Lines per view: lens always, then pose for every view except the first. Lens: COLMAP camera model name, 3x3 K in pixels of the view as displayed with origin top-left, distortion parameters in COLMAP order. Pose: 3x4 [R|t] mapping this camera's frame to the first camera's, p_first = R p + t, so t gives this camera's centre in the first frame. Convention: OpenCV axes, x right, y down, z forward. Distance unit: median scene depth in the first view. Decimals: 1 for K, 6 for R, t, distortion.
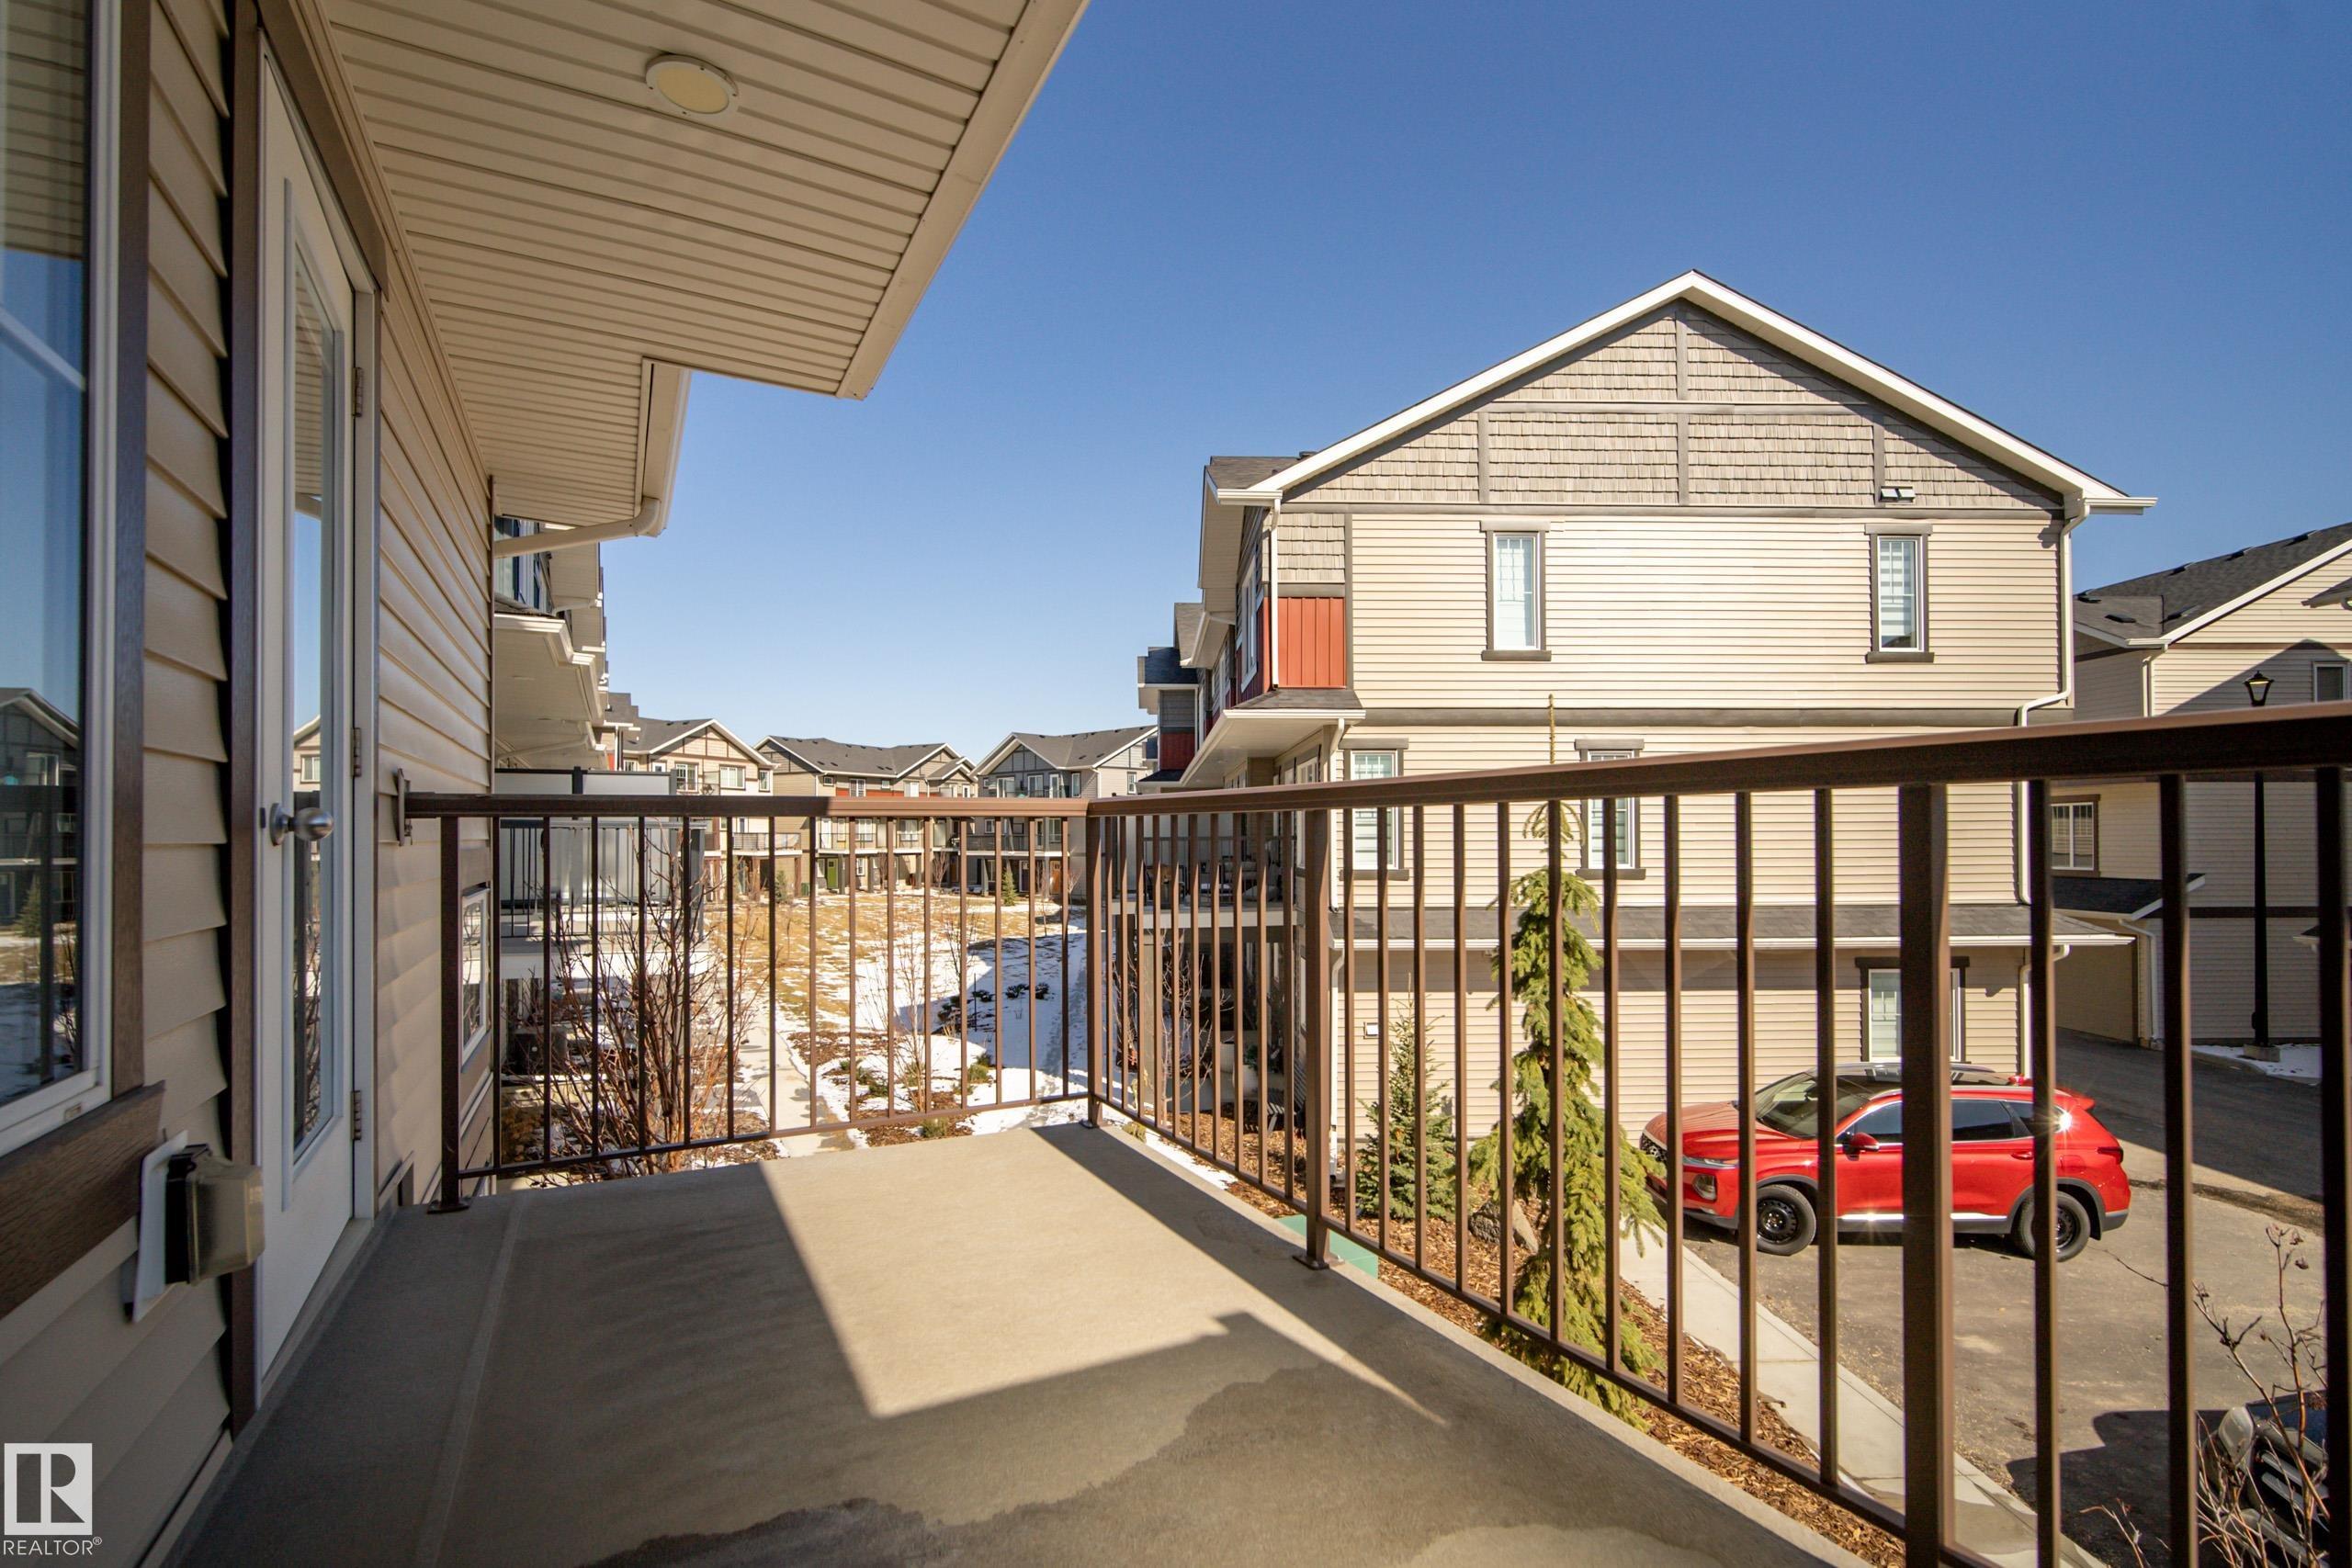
lens RADIAL K [[1048.2, 0, 1171.8], [0, 1048.2, 804.8], [0, 0, 1]] dist [-0.005323, 0.004437]
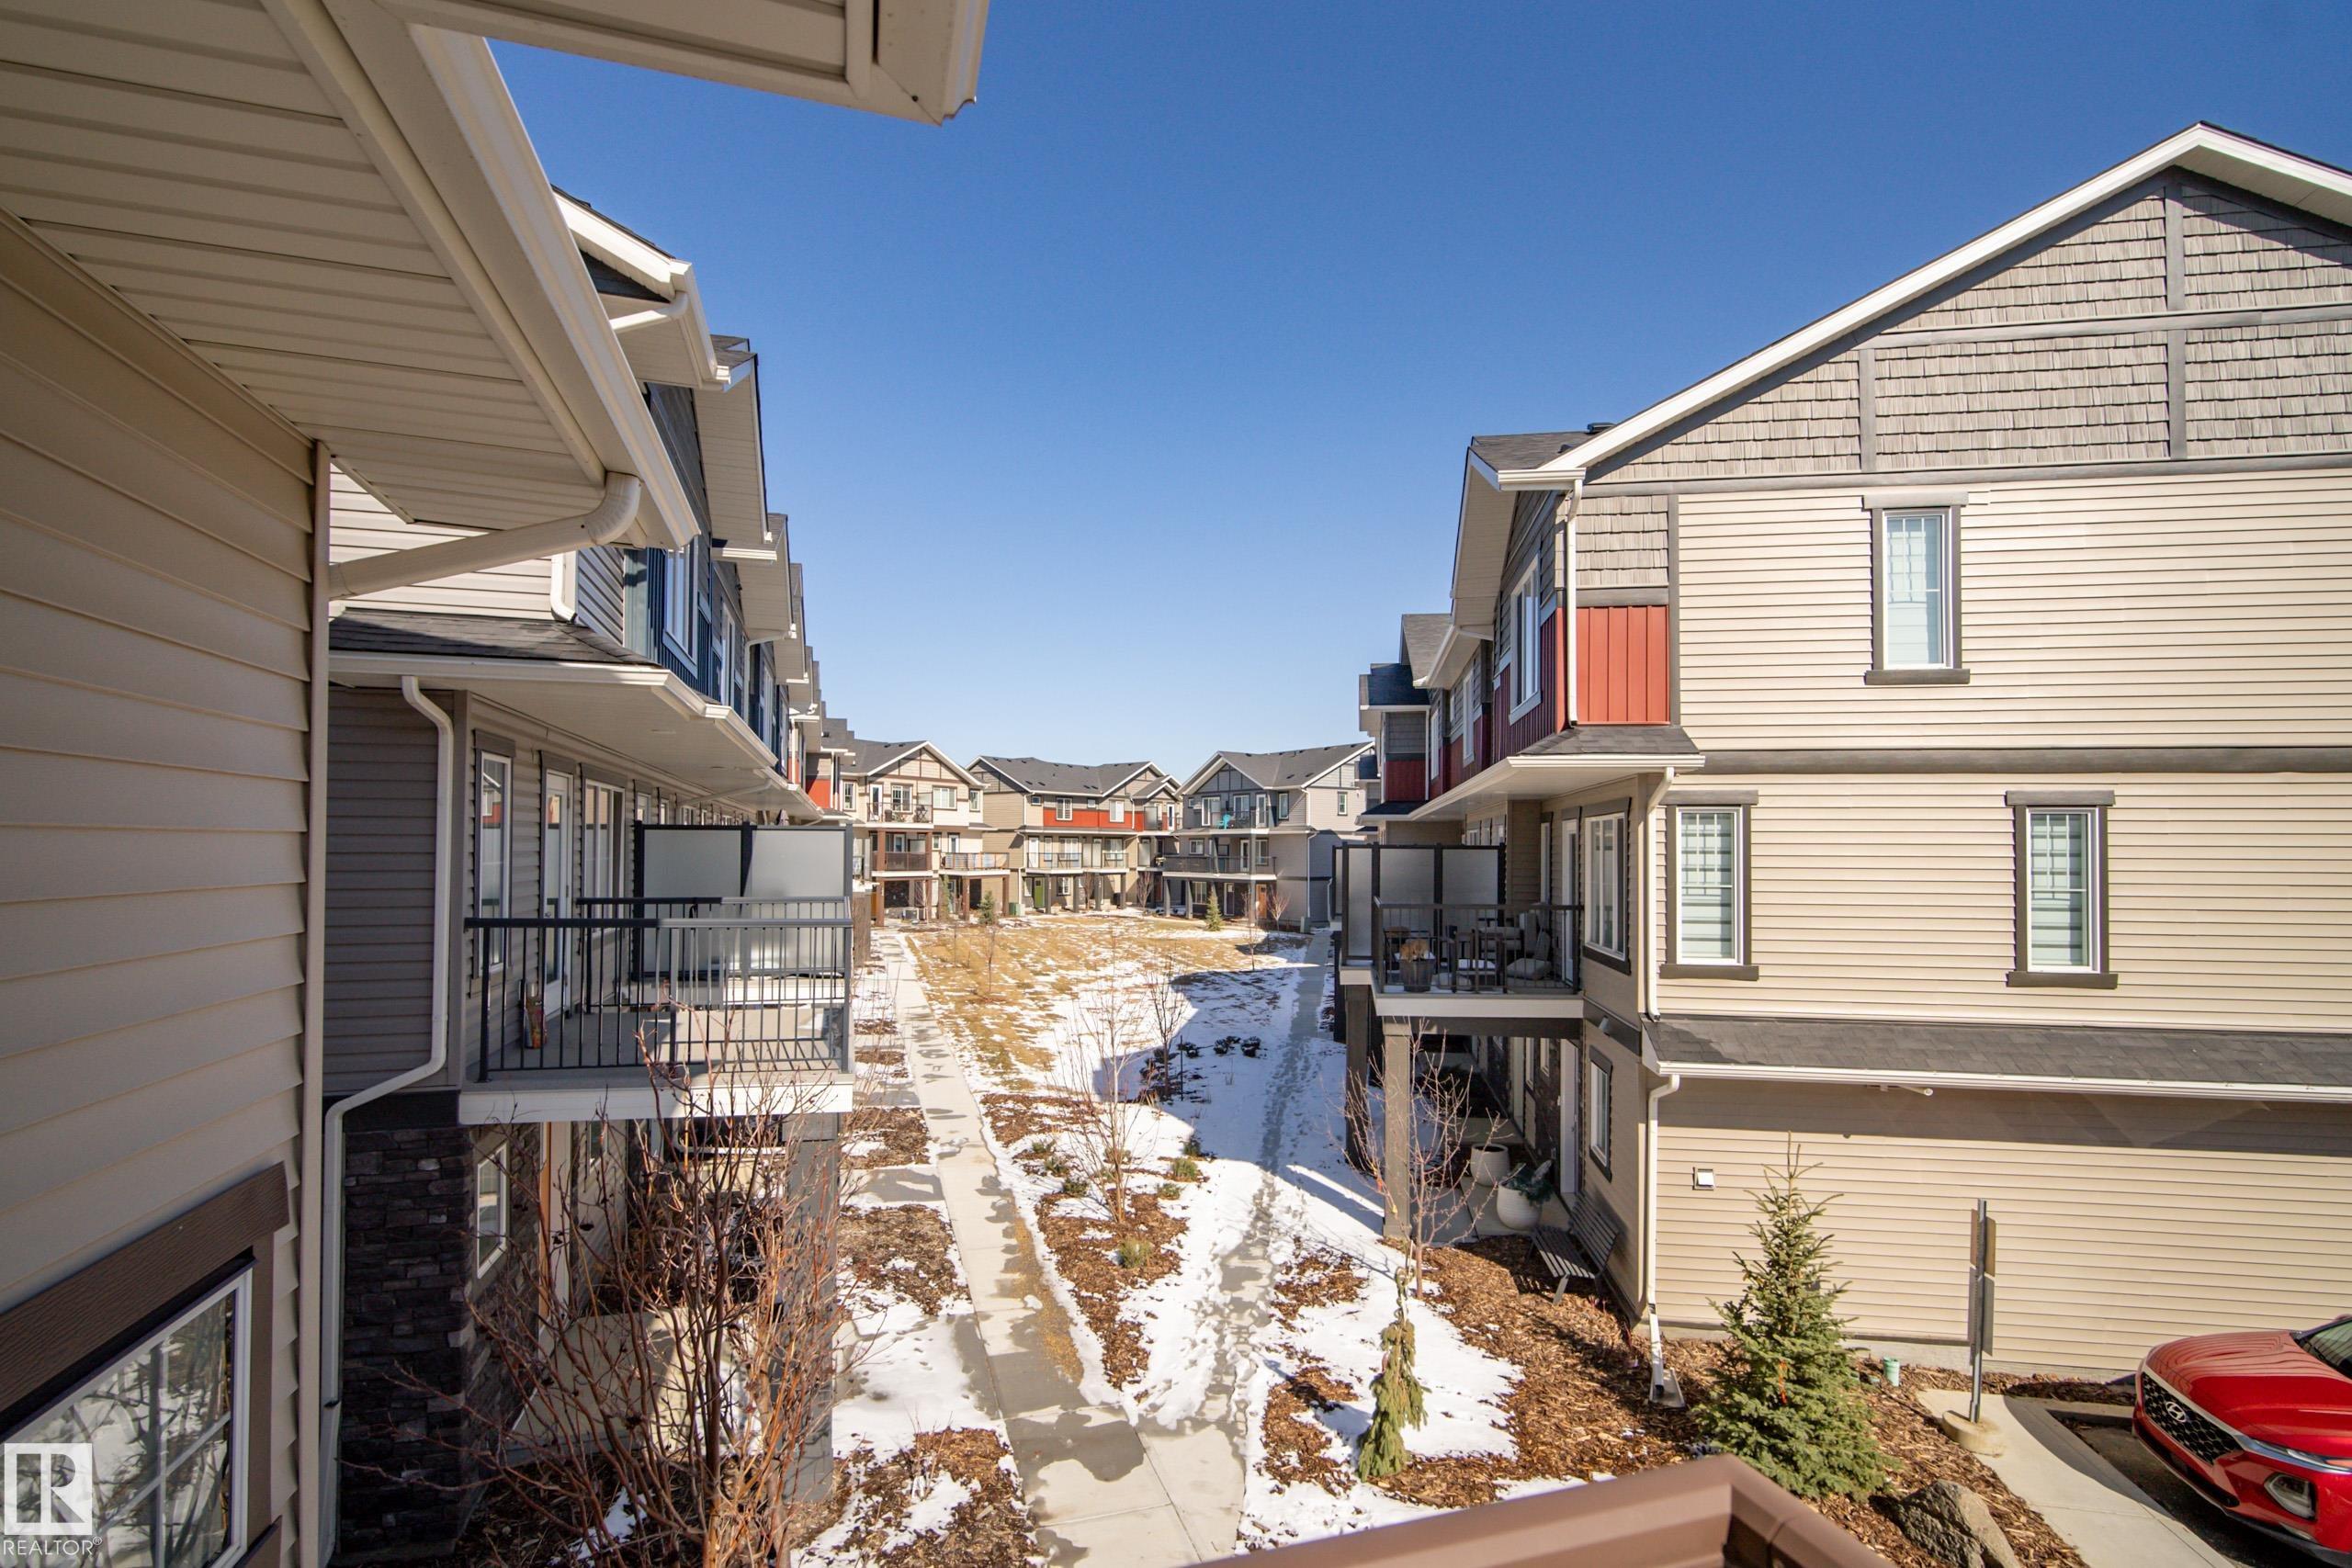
lens RADIAL K [[1048.2, 0, 1171.8], [0, 1048.2, 804.8], [0, 0, 1]] dist [-0.005323, 0.004437]
pose [[0.981615, 0.005485, -0.190791, -0.040444], [-0.007593, 0.999918, -0.010321, -0.040870], [0.190719, 0.011580, 0.981576, 0.181009]]
